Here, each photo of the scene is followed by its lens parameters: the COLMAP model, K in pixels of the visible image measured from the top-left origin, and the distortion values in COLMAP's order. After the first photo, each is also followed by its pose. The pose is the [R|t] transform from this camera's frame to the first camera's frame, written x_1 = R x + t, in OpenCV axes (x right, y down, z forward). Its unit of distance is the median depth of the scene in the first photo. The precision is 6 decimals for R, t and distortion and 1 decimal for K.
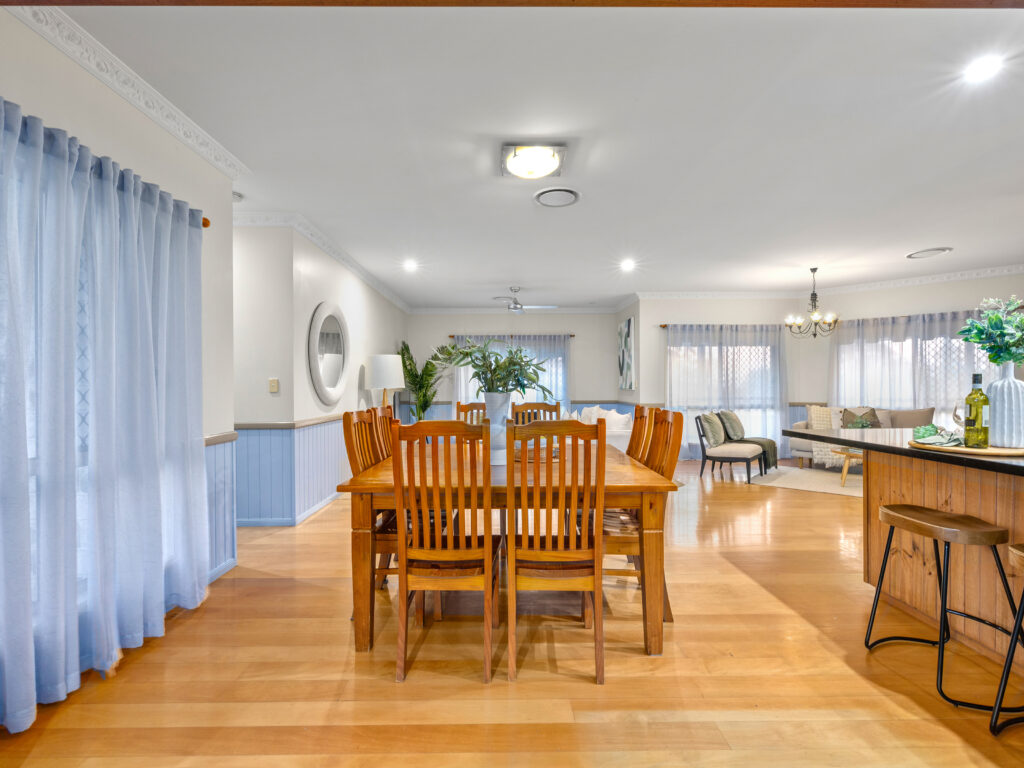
lens RADIAL K [[458.8, 0, 515.3], [0, 458.8, 387.3], [0, 0, 1]] dist [-0.001477, 0.000789]
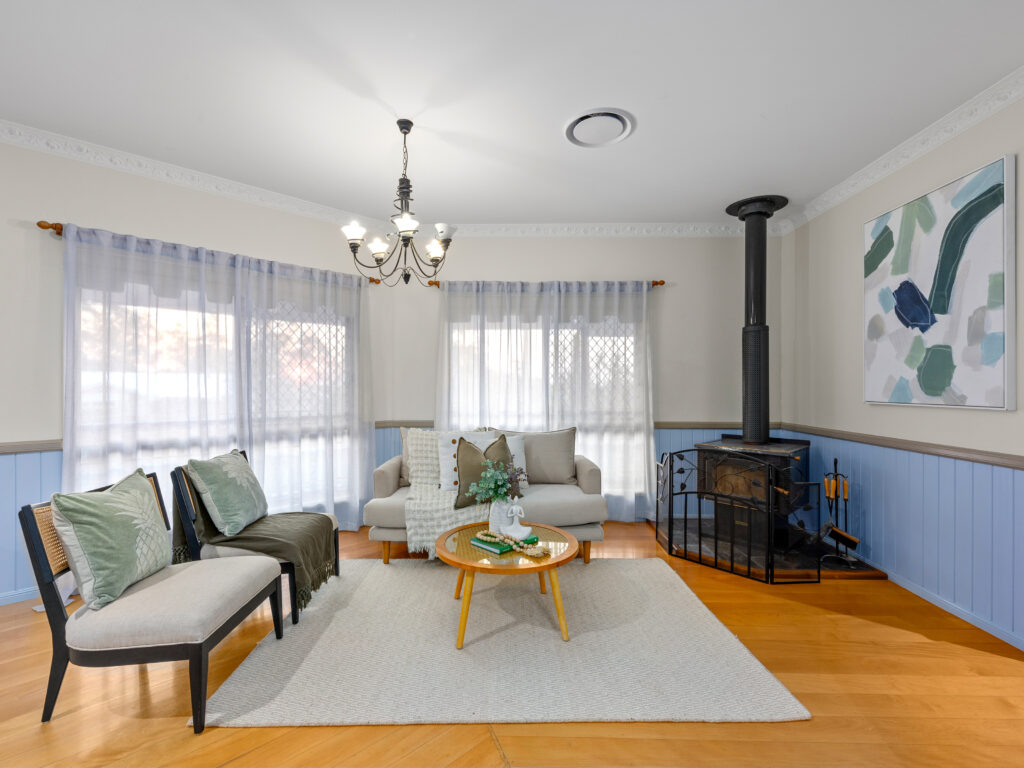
lens RADIAL K [[458.8, 0, 512.6], [0, 458.8, 387.7], [0, 0, 1]] dist [-0.001477, 0.000789]
pose [[0.728307, 0.004726, 0.685235, 0.358185], [-0.001496, 0.999985, -0.005307, -0.005493], [-0.685250, 0.002840, 0.728303, 0.513507]]
